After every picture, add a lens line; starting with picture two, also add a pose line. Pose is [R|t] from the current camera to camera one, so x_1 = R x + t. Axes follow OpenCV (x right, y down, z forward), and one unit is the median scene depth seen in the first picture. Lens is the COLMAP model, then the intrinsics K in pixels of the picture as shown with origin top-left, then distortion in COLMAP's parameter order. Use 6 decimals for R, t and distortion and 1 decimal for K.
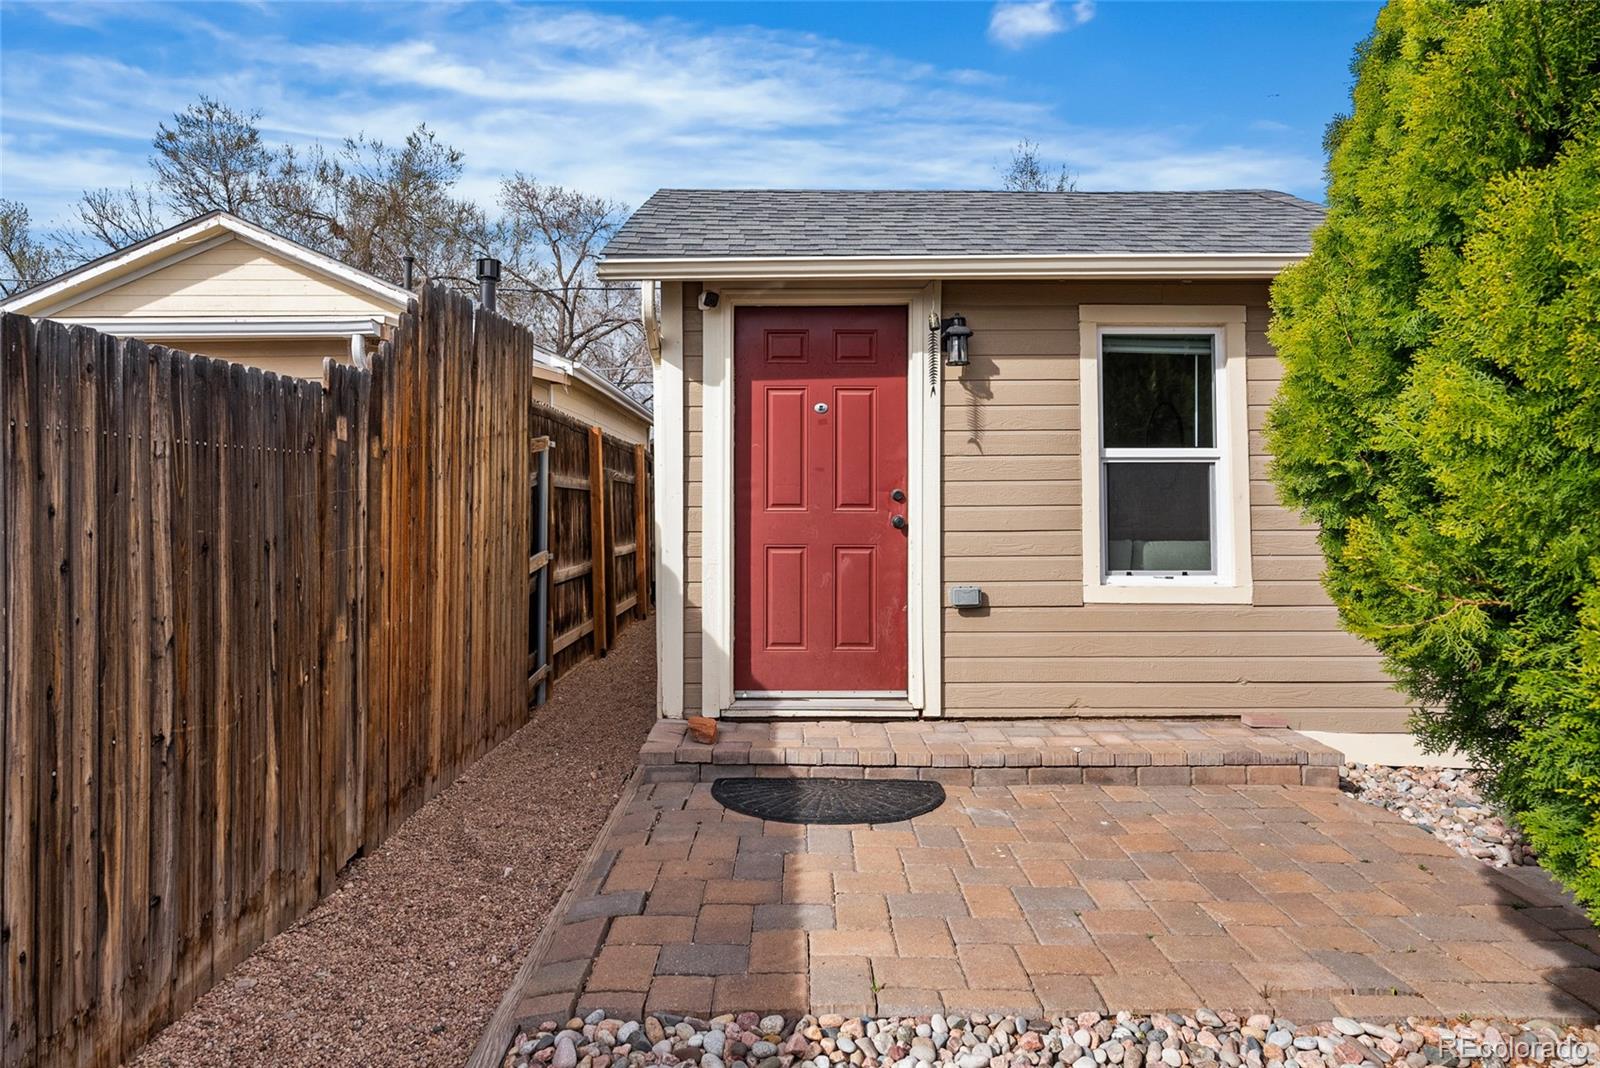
lens RADIAL K [[942.3, 0, 806.9], [0, 942.3, 495.4], [0, 0, 1]] dist [-0.000243, -0.000101]
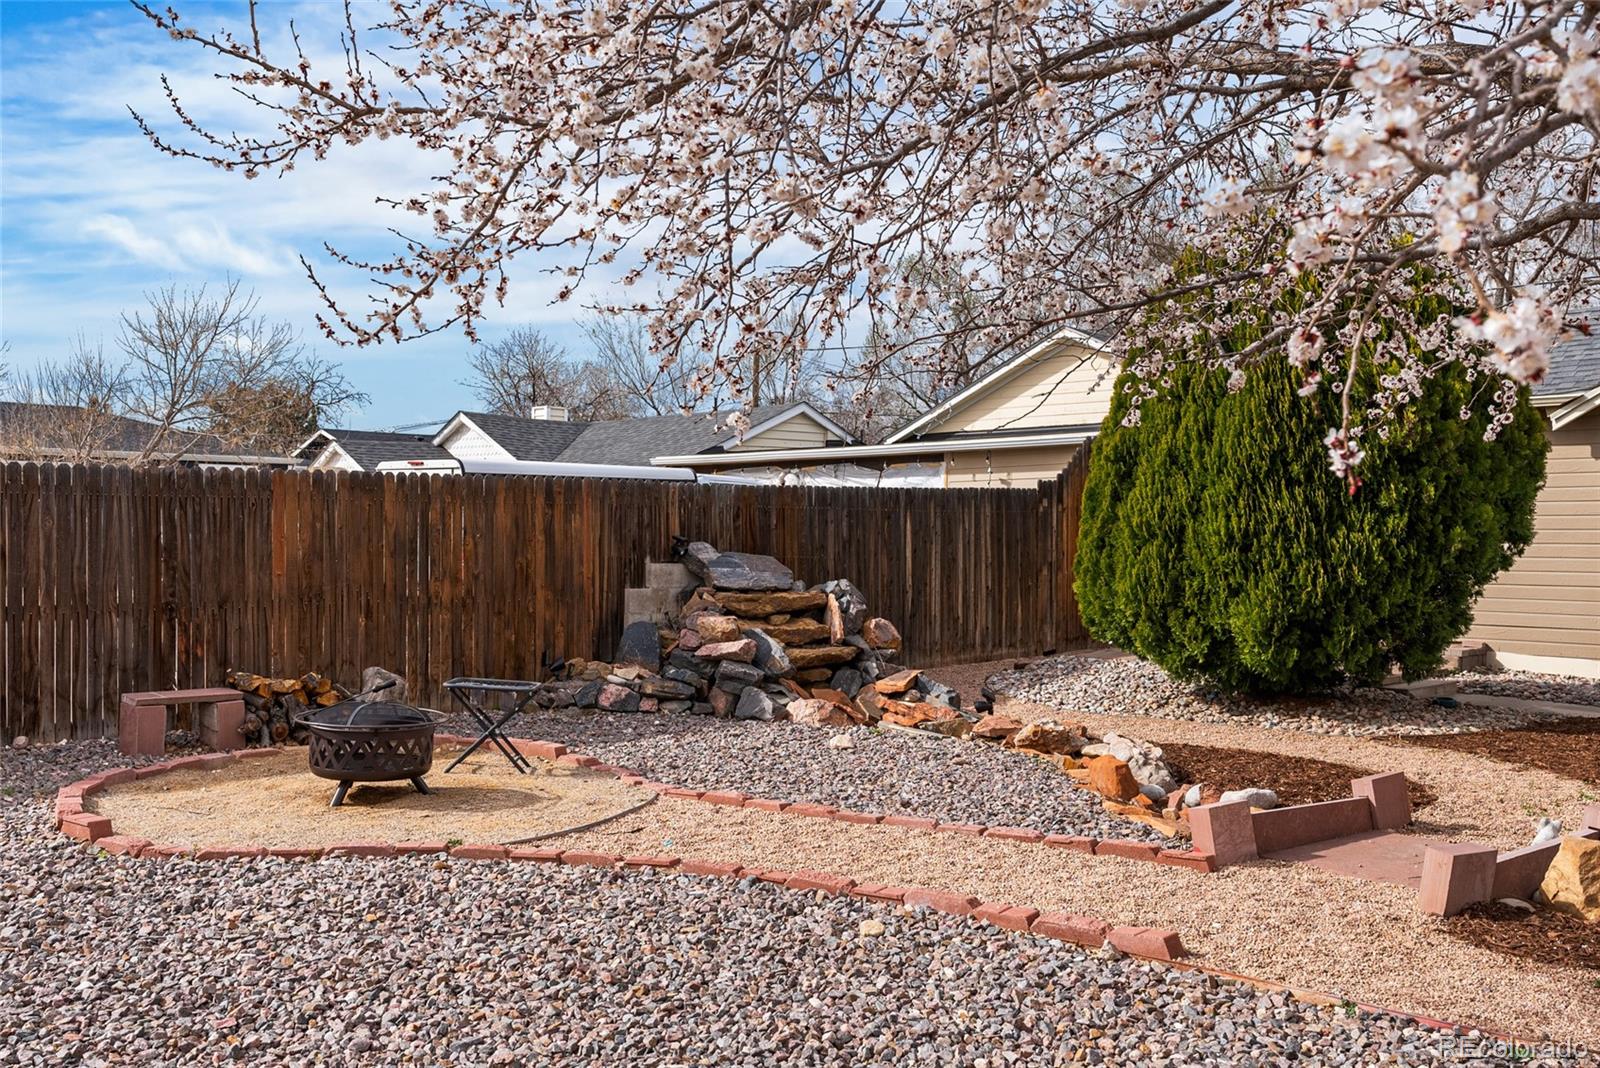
lens RADIAL K [[1450.9, 0, 800.2], [0, 1450.9, 533.6], [0, 0, 1]] dist [0.007857, 0.000000]
pose [[0.694092, 0.002752, -0.719881, 2.830950], [0.005818, 0.999939, 0.009433, -0.025975], [0.719862, -0.010736, 0.694034, -3.408301]]
